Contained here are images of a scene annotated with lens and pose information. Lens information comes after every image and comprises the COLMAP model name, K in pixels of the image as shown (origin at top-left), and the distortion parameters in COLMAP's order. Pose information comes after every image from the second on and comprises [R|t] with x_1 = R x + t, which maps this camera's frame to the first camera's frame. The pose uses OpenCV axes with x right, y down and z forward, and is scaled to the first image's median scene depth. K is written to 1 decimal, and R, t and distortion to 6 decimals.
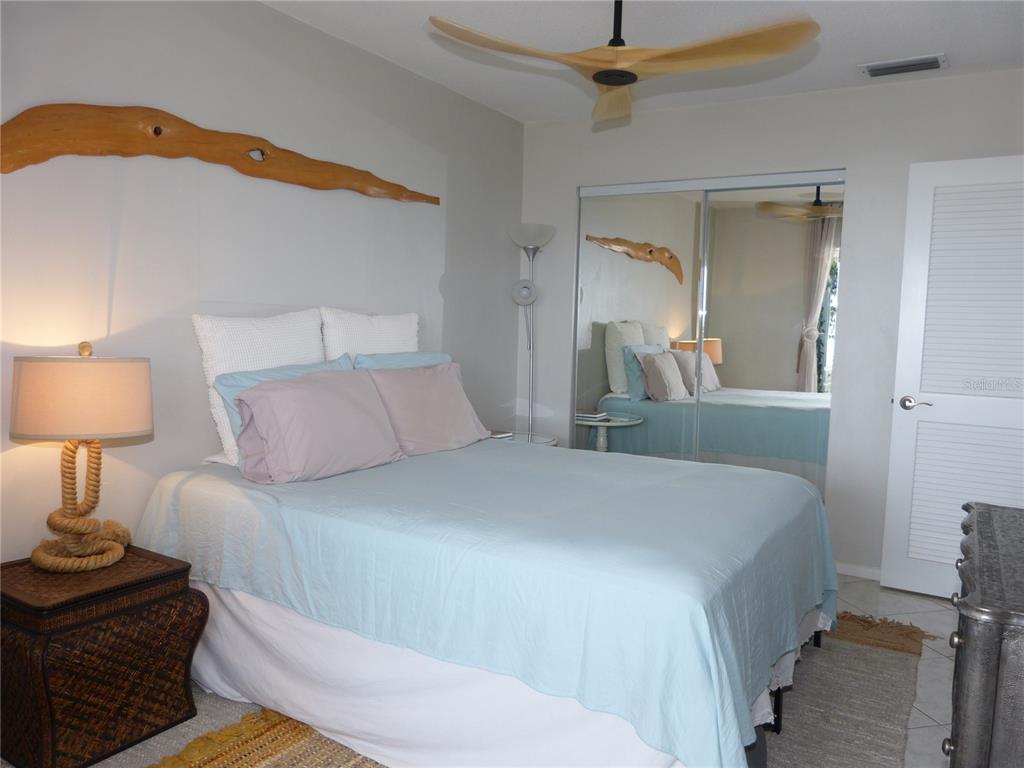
lens RADIAL K [[759.5, 0, 513.1], [0, 759.5, 381.1], [0, 0, 1]] dist [-0.043657, 0.027387]
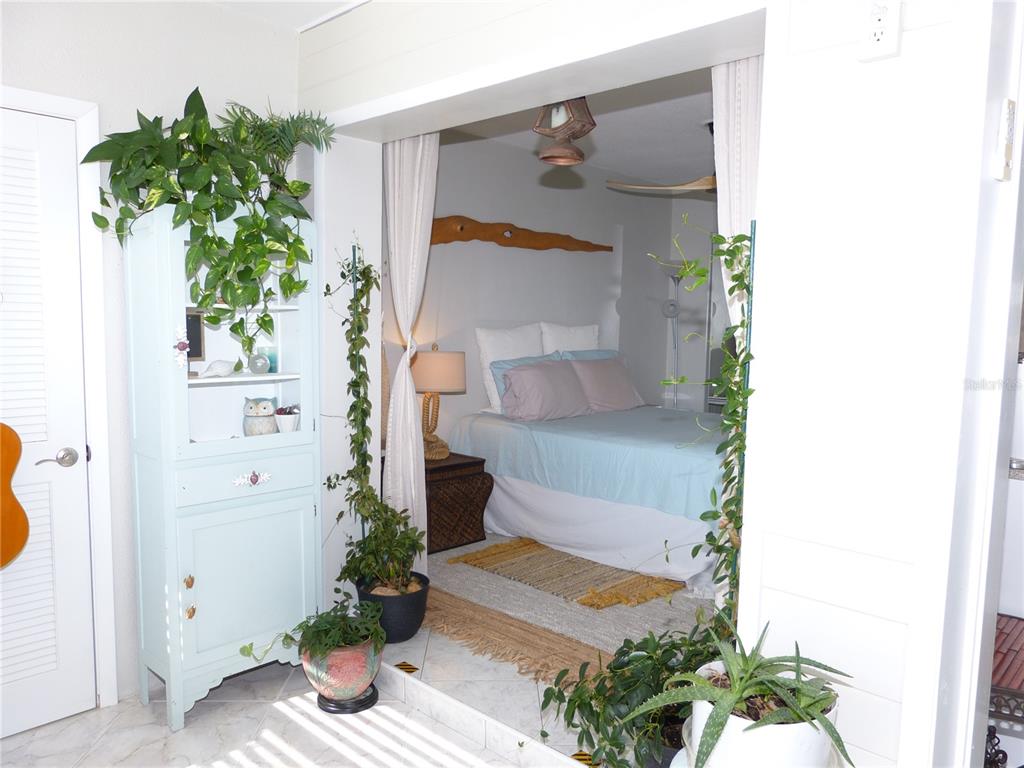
lens RADIAL K [[759.5, 0, 521.4], [0, 759.5, 390.0], [0, 0, 1]] dist [-0.043657, 0.027387]
pose [[0.980459, 0.012007, -0.196356, 0.036184], [-0.010104, 0.999892, 0.010691, 0.041130], [0.196463, -0.008498, 0.980474, -0.794176]]
